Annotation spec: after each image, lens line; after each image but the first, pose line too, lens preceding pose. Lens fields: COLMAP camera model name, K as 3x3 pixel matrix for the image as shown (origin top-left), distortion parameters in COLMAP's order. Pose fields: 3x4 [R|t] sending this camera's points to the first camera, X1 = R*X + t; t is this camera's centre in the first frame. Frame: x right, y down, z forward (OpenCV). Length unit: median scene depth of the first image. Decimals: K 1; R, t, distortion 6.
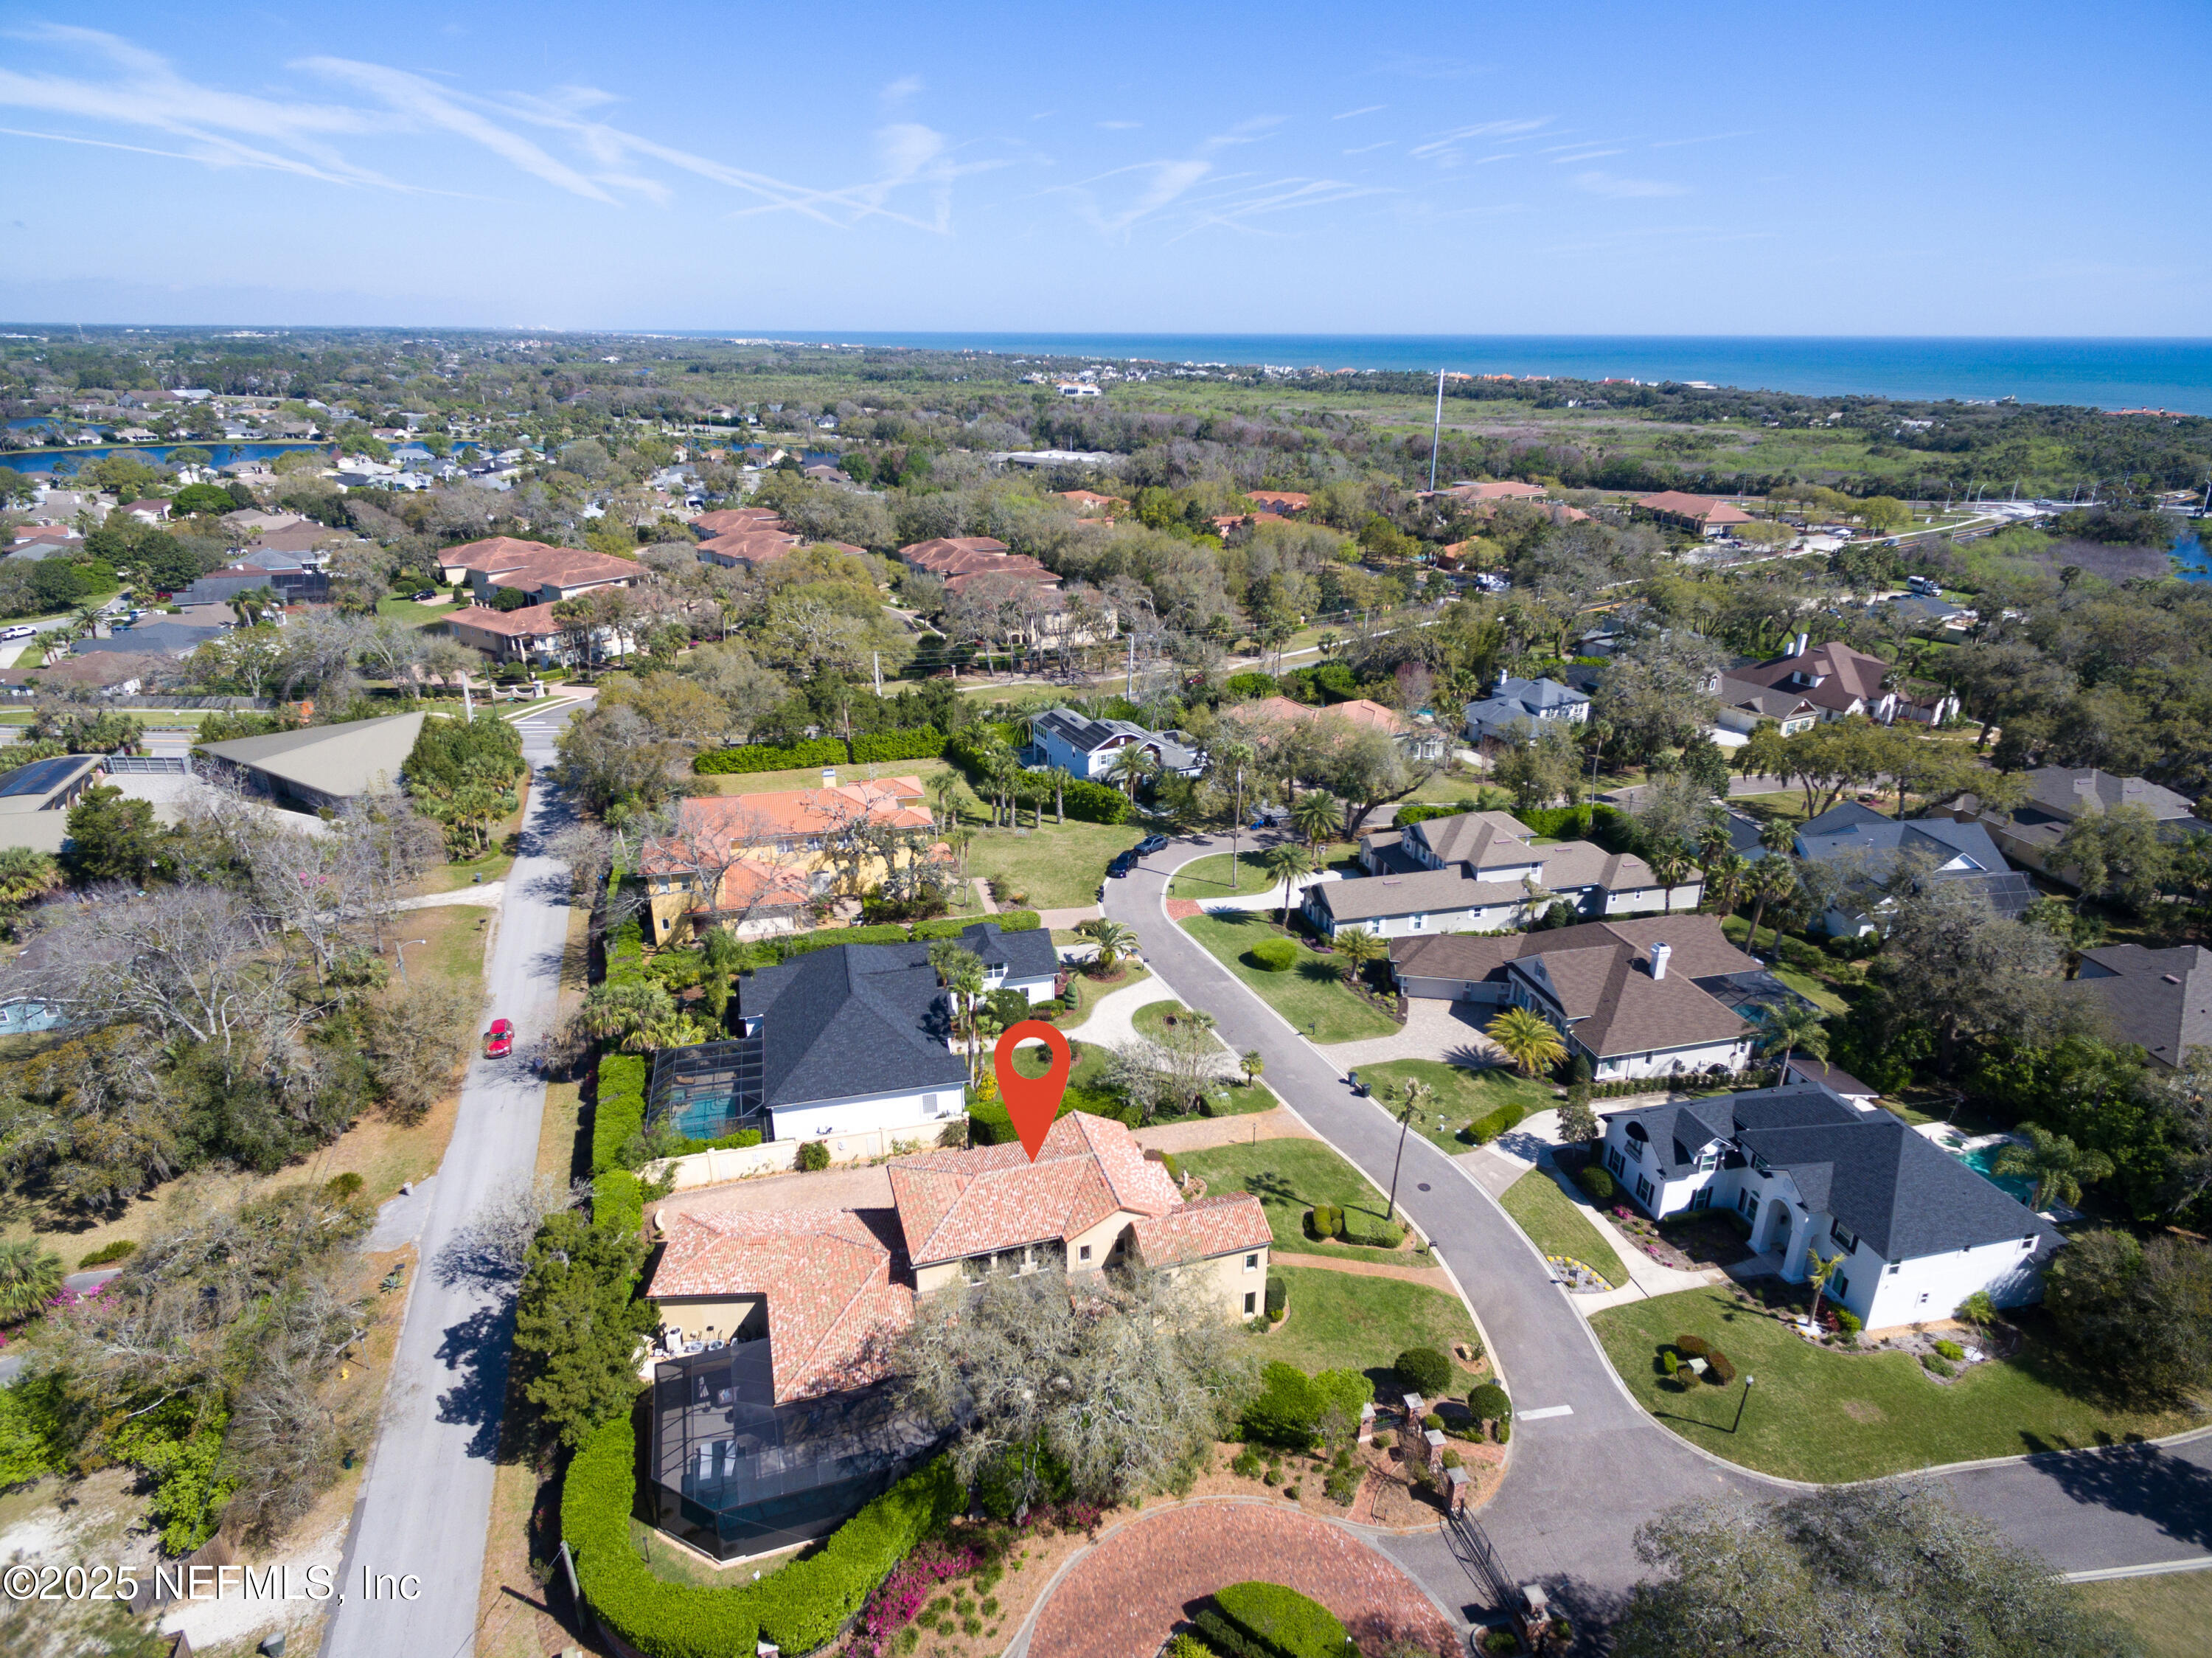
lens RADIAL K [[1268.5, 0, 1101.9], [0, 1268.5, 778.3], [0, 0, 1]] dist [0.004017, 0.000128]
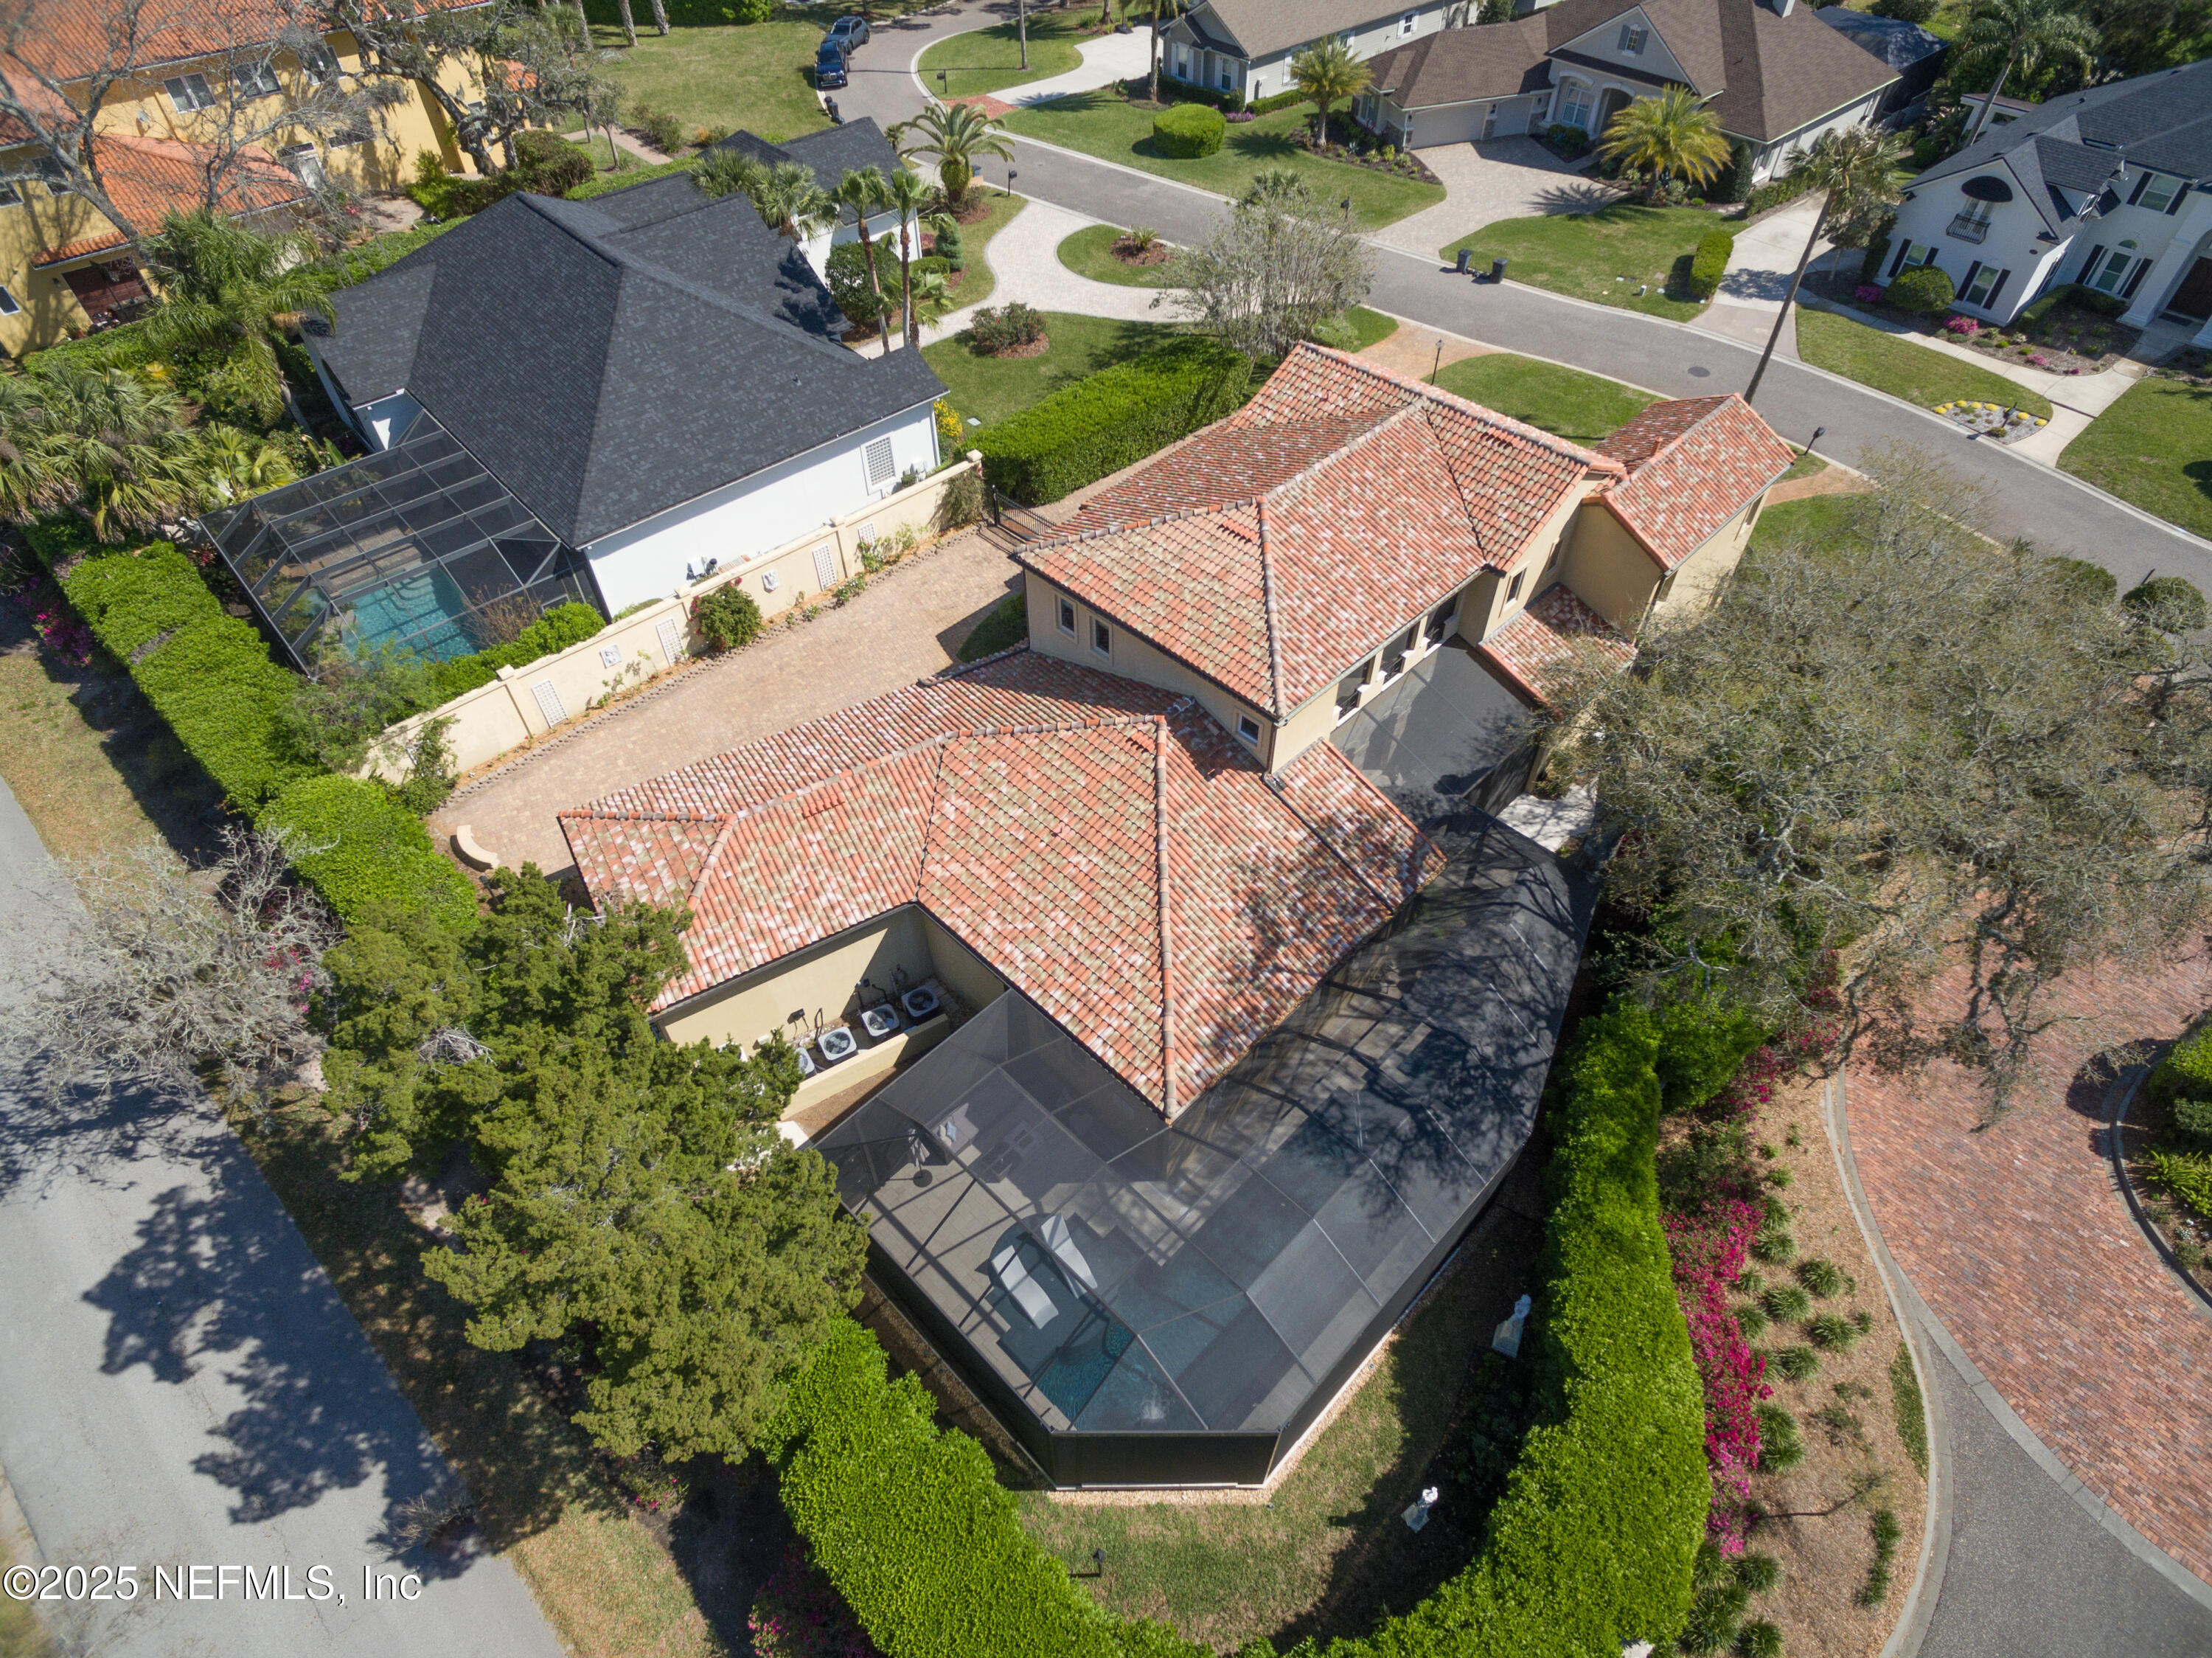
lens RADIAL K [[1233.6, 0, 1106.0], [0, 1233.6, 829.0], [0, 0, 1]] dist [0.008324, -0.001669]
pose [[0.884318, -0.351339, 0.307478, -0.269587], [0.161539, 0.848144, 0.504537, 0.155718], [-0.438049, -0.396502, 0.806783, 0.536920]]
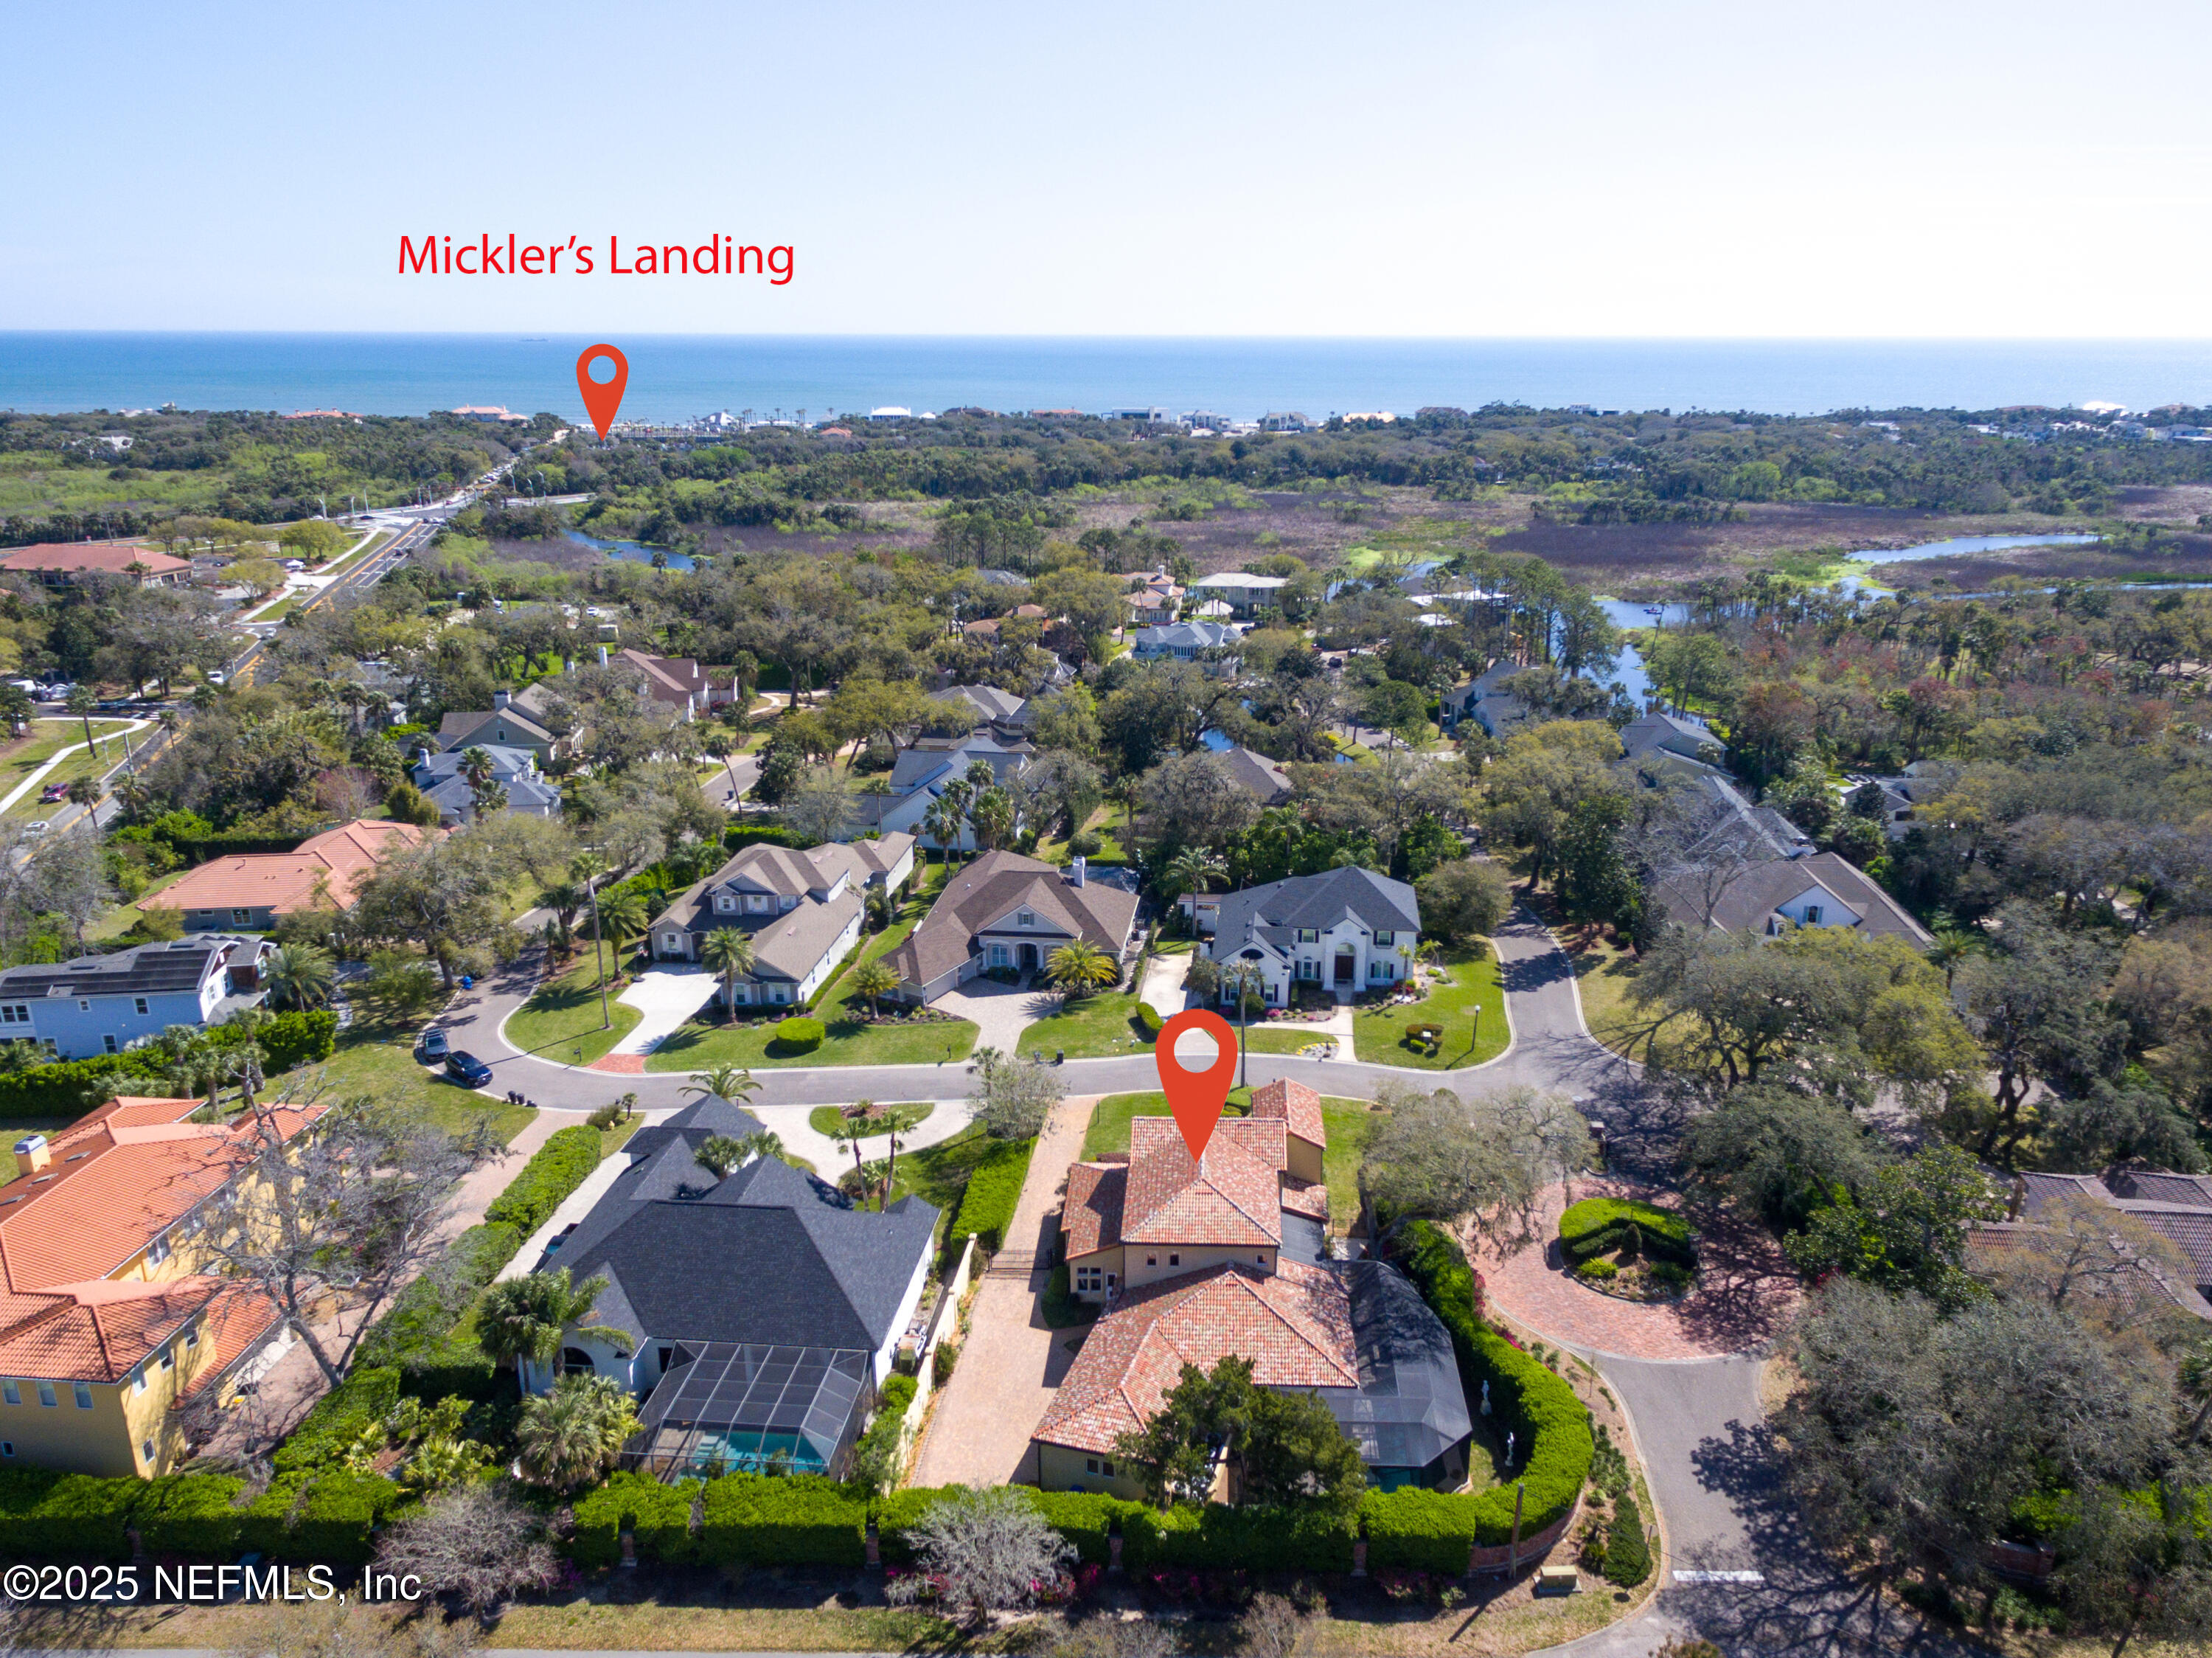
lens RADIAL K [[1565.0, 0, 1165.7], [0, 1565.0, 815.0], [0, 0, 1]] dist [0.007190, 0.003905]
pose [[0.327191, -0.278192, 0.903081, -0.993787], [0.309160, 0.934603, 0.175892, -0.165485], [-0.892954, 0.221646, 0.391799, 0.393603]]
